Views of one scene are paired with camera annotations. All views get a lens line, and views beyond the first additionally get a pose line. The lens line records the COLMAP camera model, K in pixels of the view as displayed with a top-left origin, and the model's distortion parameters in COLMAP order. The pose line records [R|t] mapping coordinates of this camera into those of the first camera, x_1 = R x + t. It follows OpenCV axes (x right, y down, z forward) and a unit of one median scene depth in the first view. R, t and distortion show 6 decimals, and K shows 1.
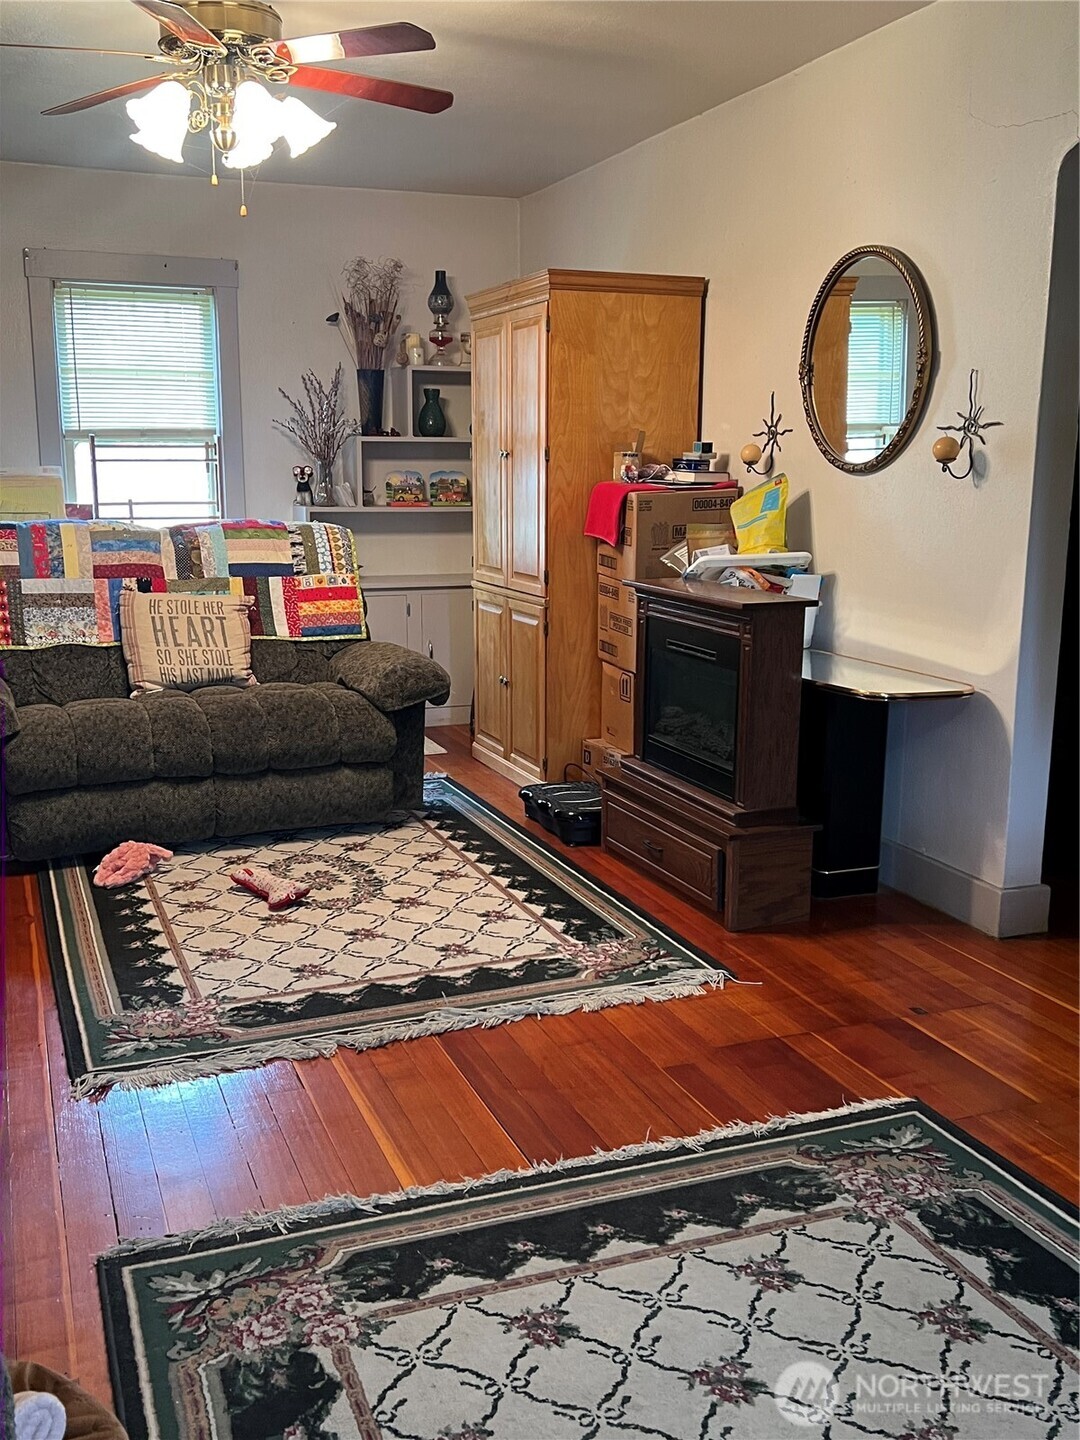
lens RADIAL K [[1315.6, 0, 540.0], [0, 1315.6, 720.0], [0, 0, 1]] dist [0.008987, -0.006453]
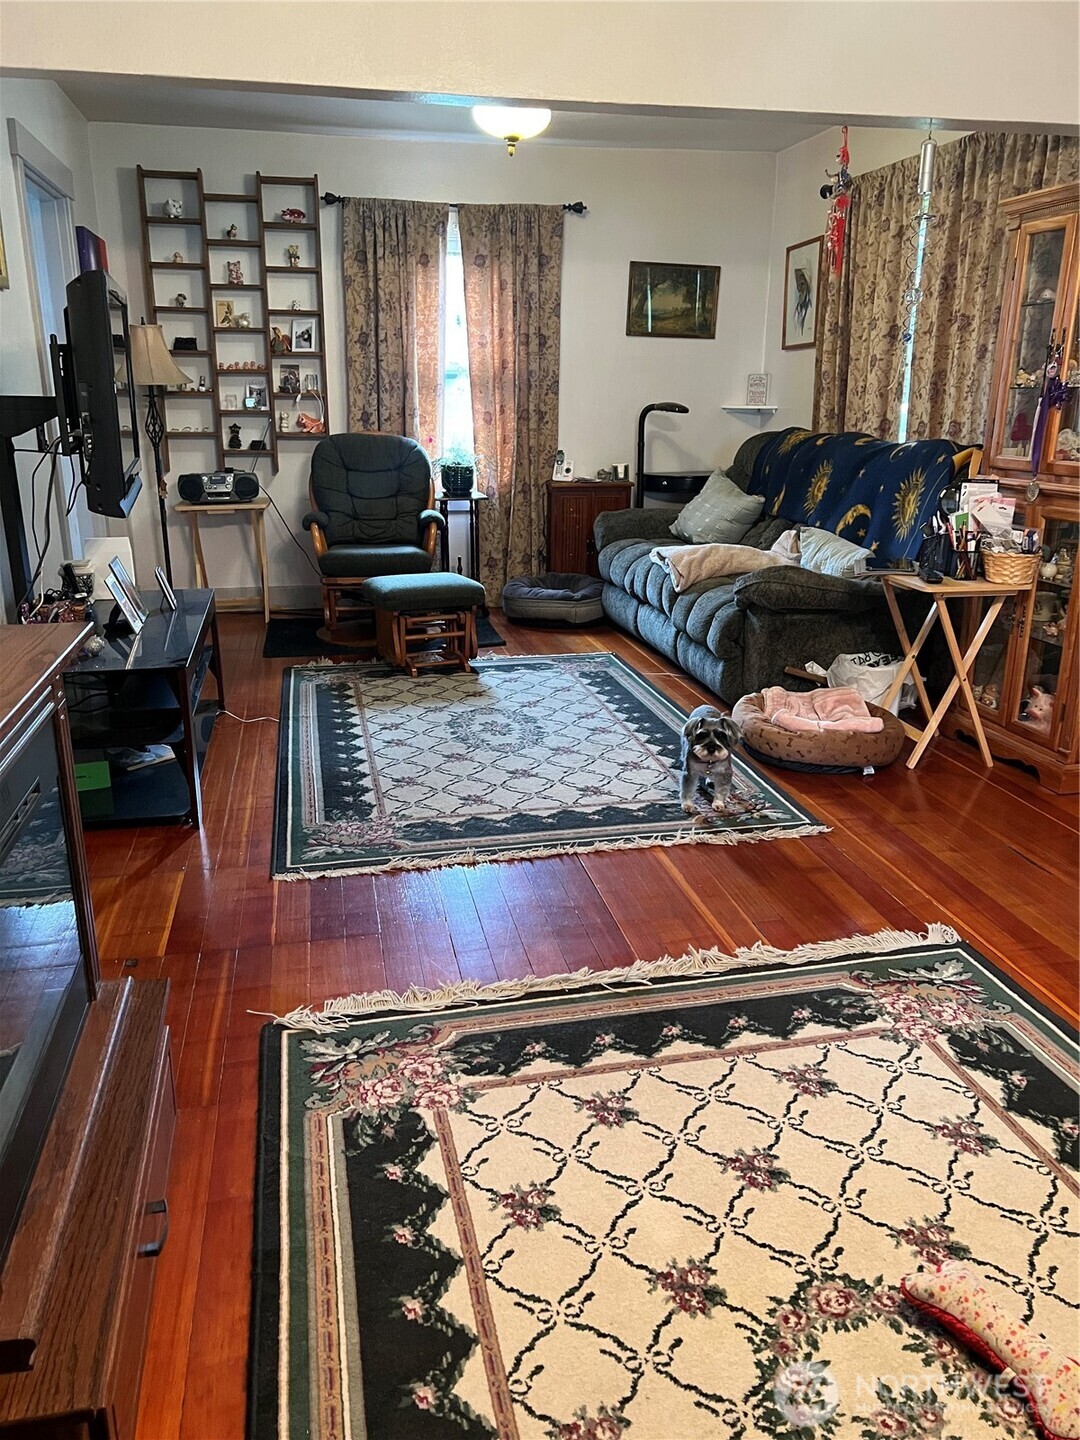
lens RADIAL K [[1076.5, 0, 540.0], [0, 1076.5, 720.0], [0, 0, 1]] dist [0.005060, -0.006012]
pose [[-0.984861, -0.056927, 0.163729, -0.113328], [0.026149, 0.884935, 0.464980, -0.271435], [-0.171359, 0.462222, -0.870050, 1.455063]]
